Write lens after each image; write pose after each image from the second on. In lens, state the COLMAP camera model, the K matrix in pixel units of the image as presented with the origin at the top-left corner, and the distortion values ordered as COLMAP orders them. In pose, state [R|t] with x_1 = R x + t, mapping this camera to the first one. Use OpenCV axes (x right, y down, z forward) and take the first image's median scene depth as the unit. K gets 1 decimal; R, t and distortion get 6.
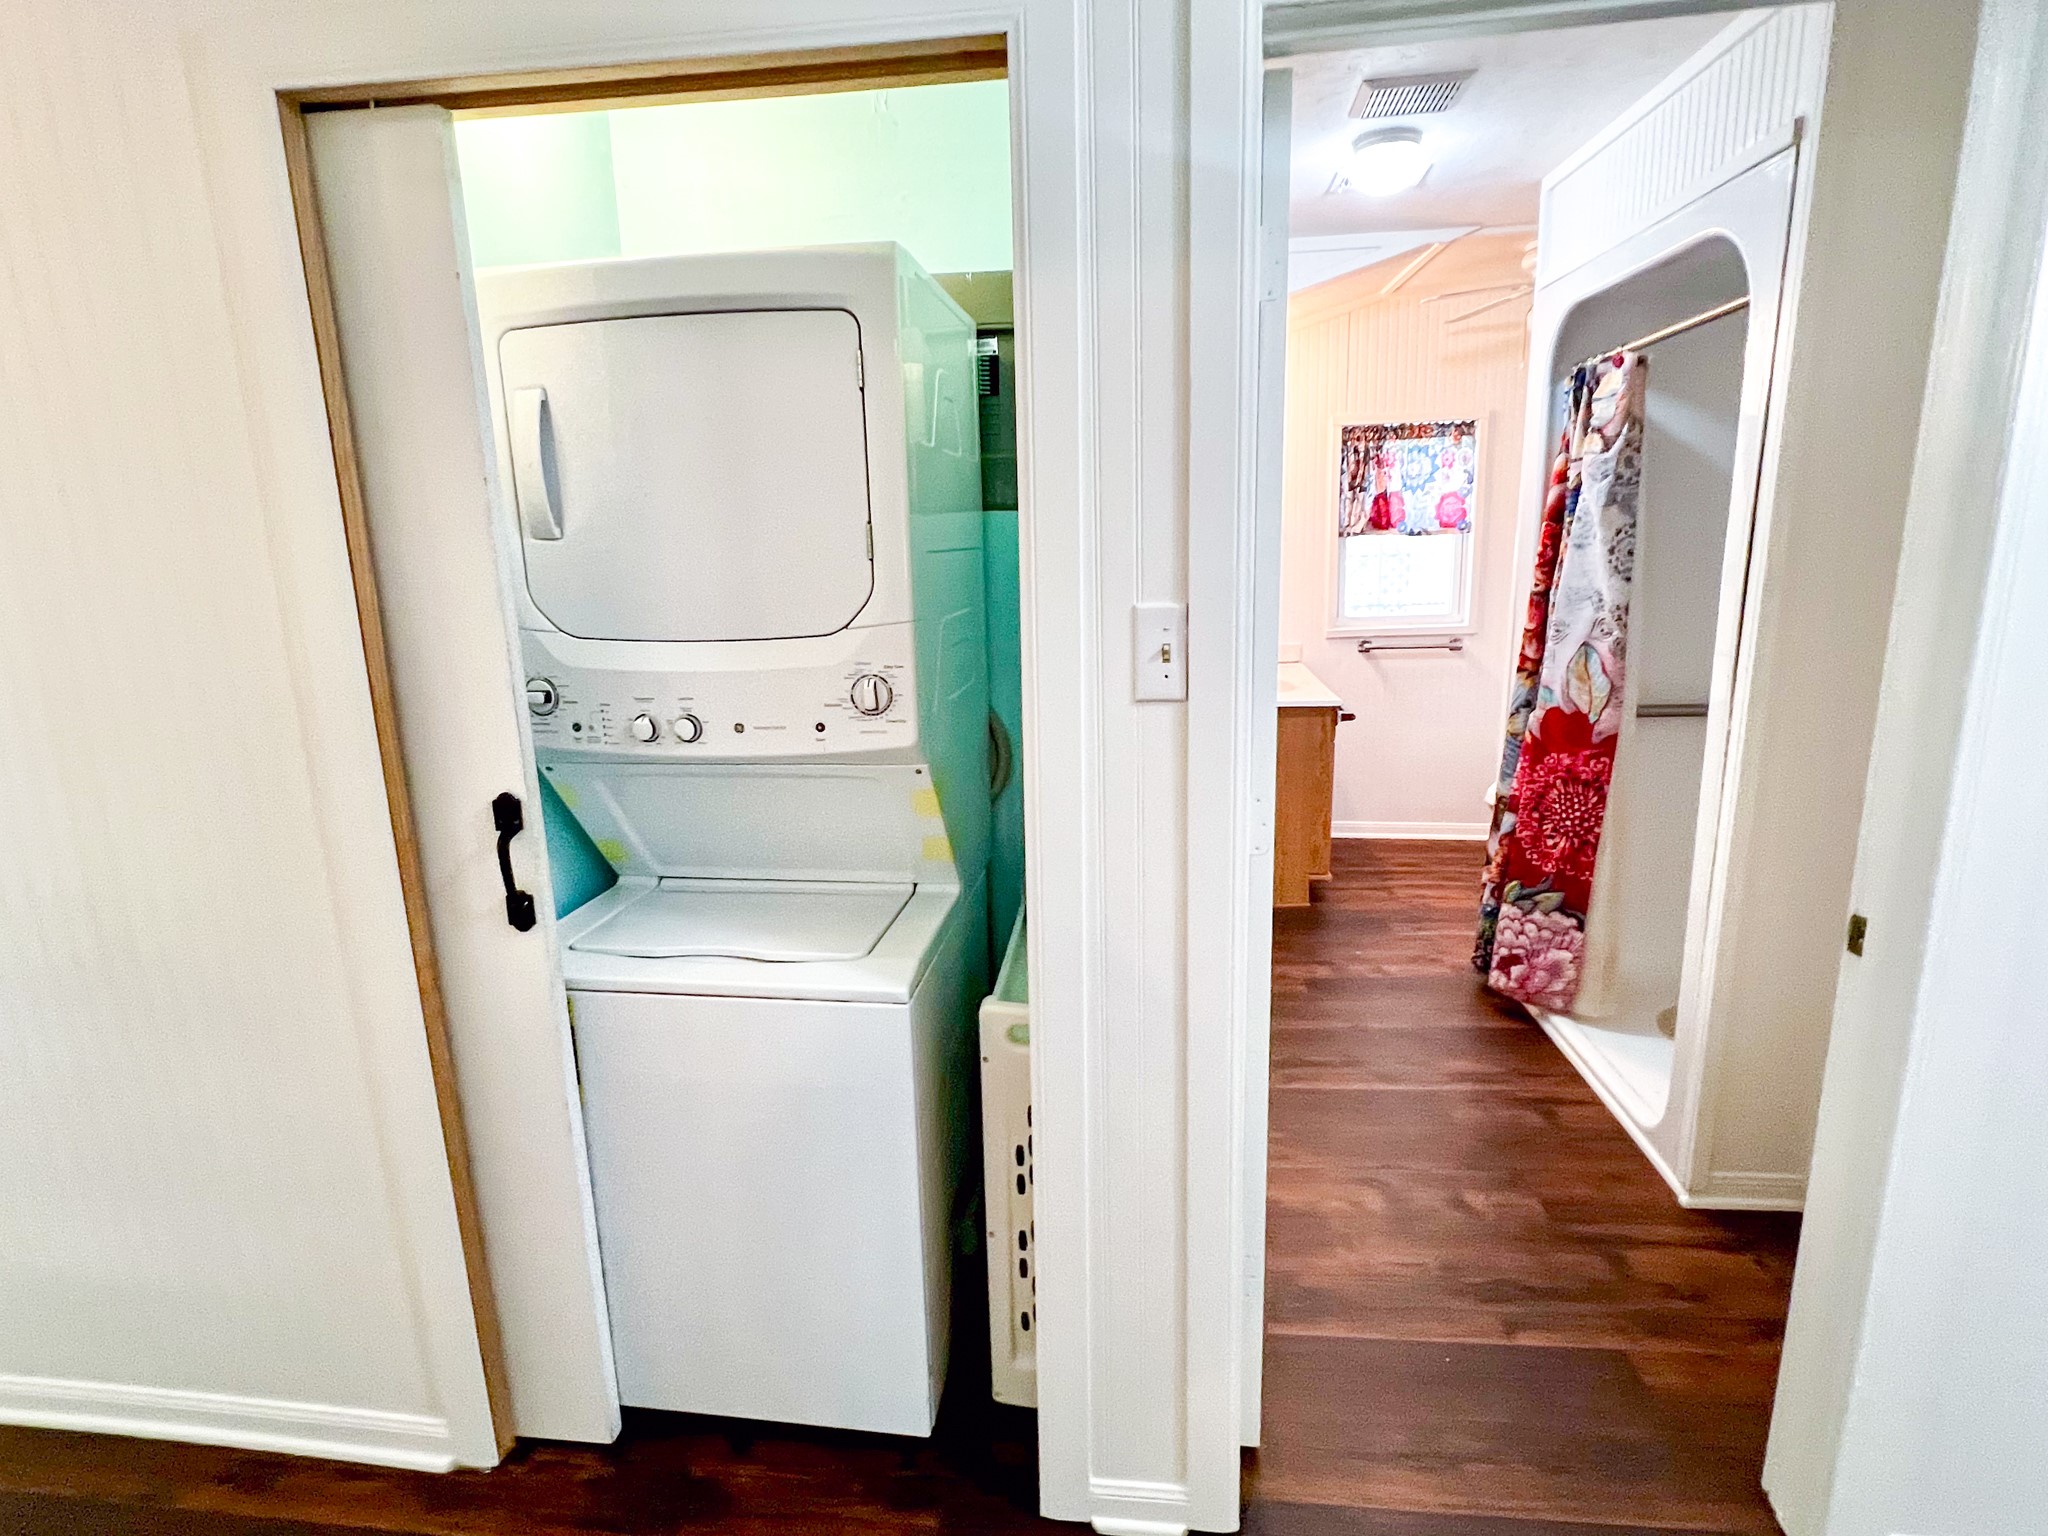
lens RADIAL K [[1048.7, 0, 1024.1], [0, 1048.7, 764.9], [0, 0, 1]] dist [-0.004459, 0.002352]
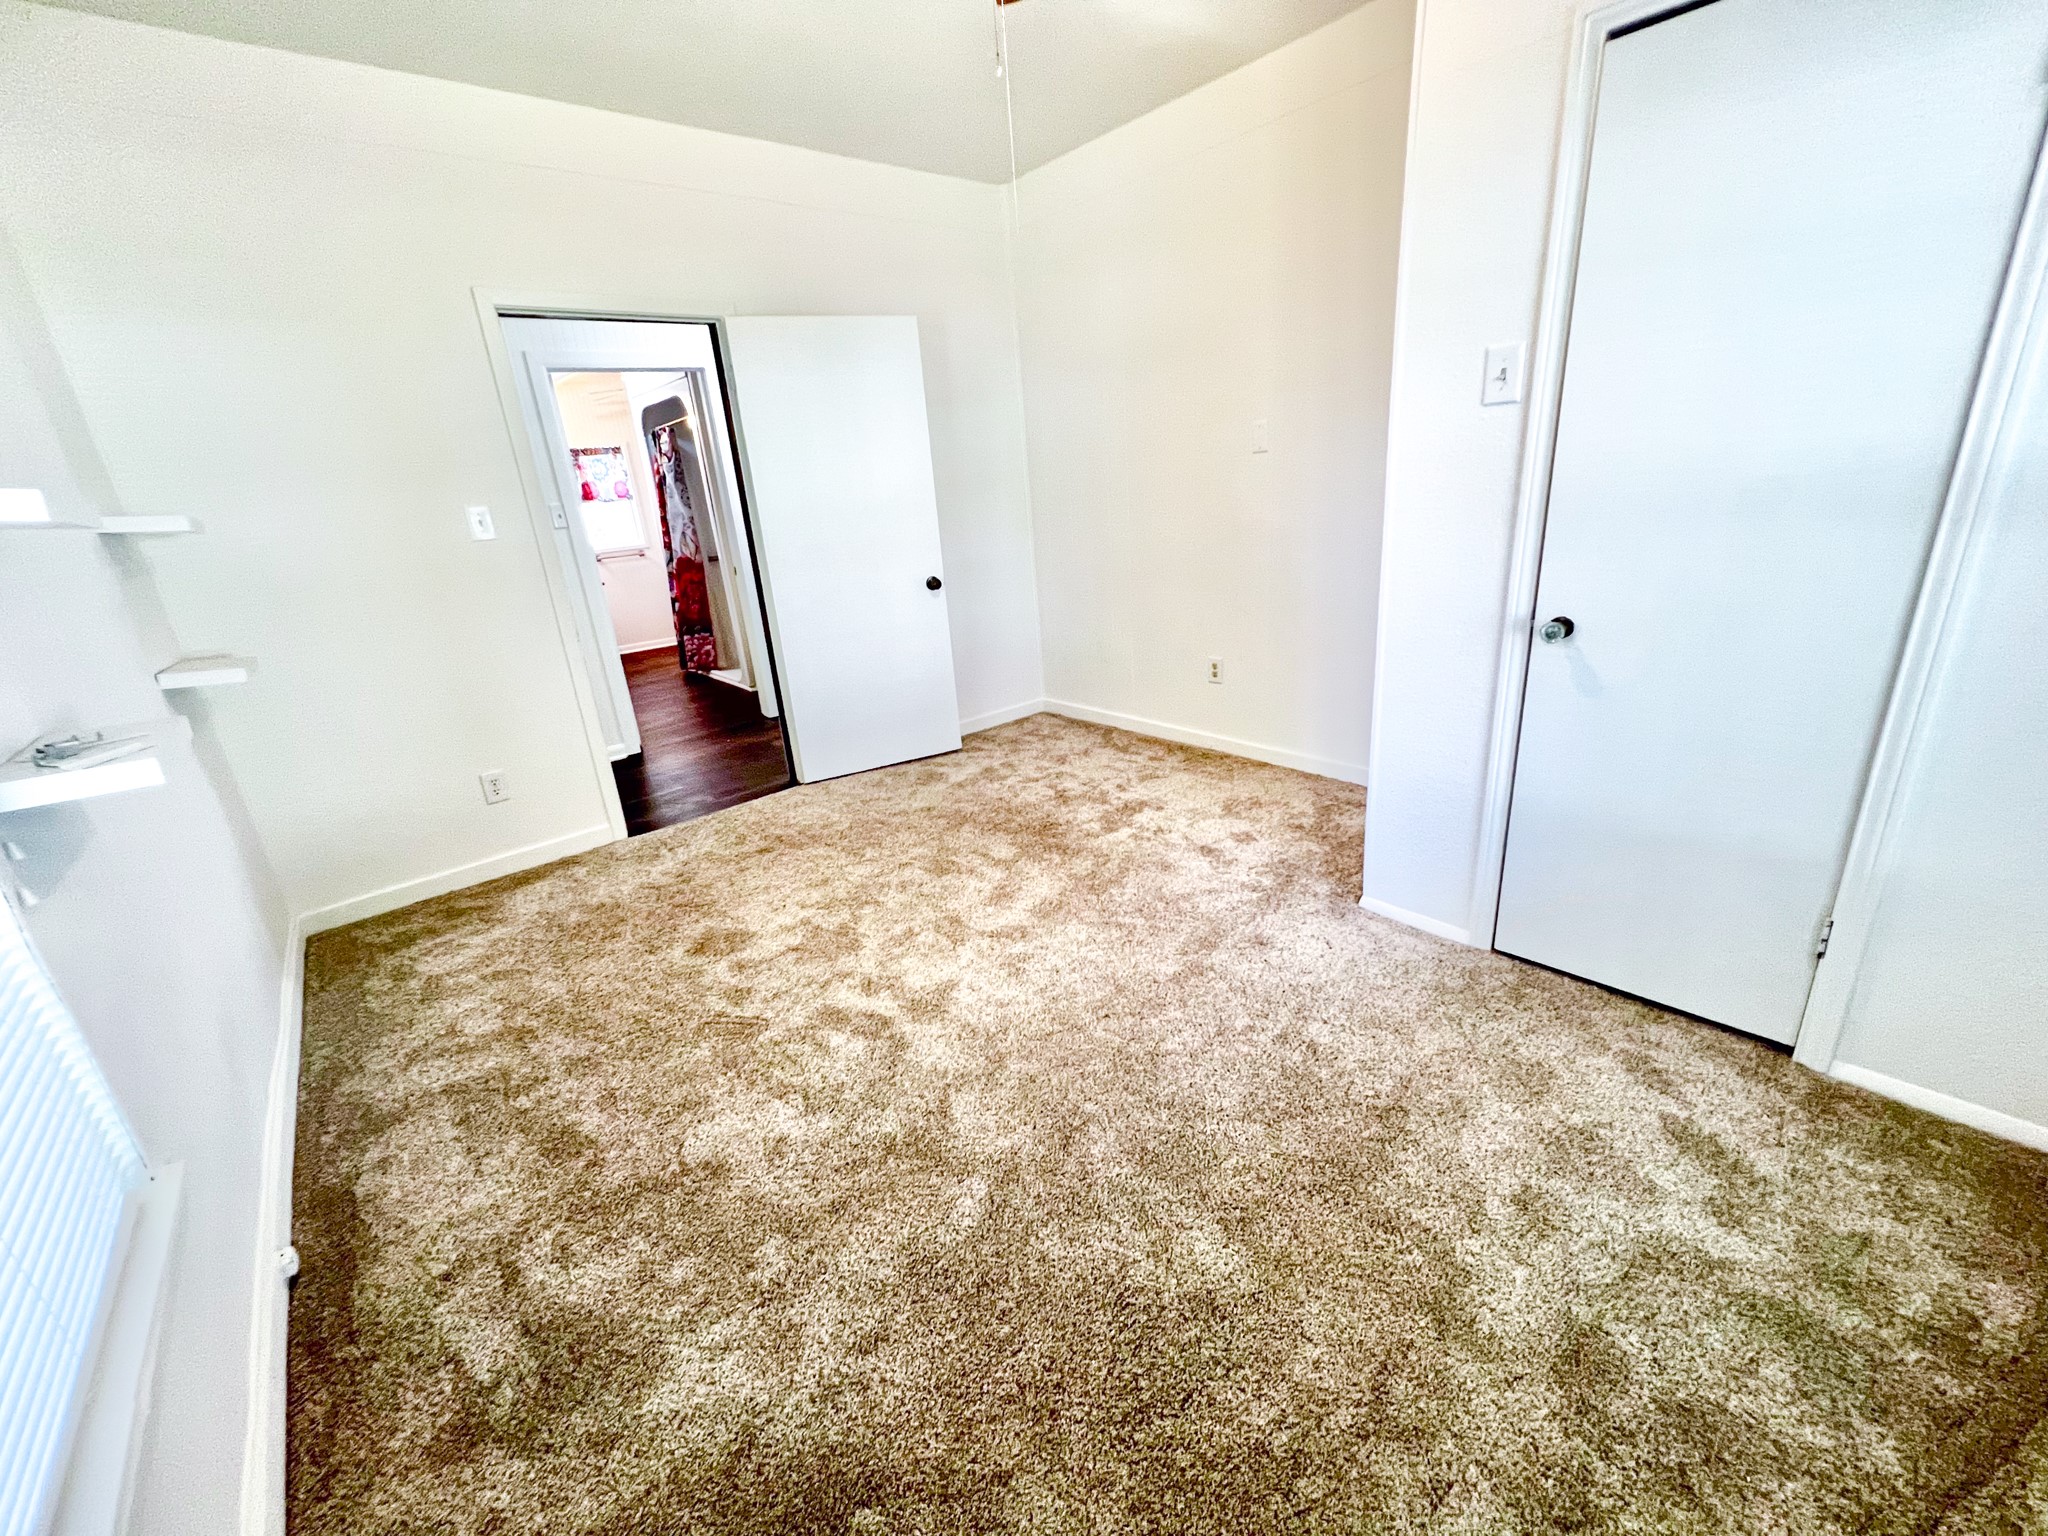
lens RADIAL K [[825.1, 0, 1028.7], [0, 825.1, 759.5], [0, 0, 1]] dist [-0.003282, 0.000009]
pose [[0.686401, -0.265993, 0.676831, -0.456572], [0.219858, 0.963057, 0.155512, 0.312787], [-0.693192, 0.042063, 0.719524, -1.137686]]
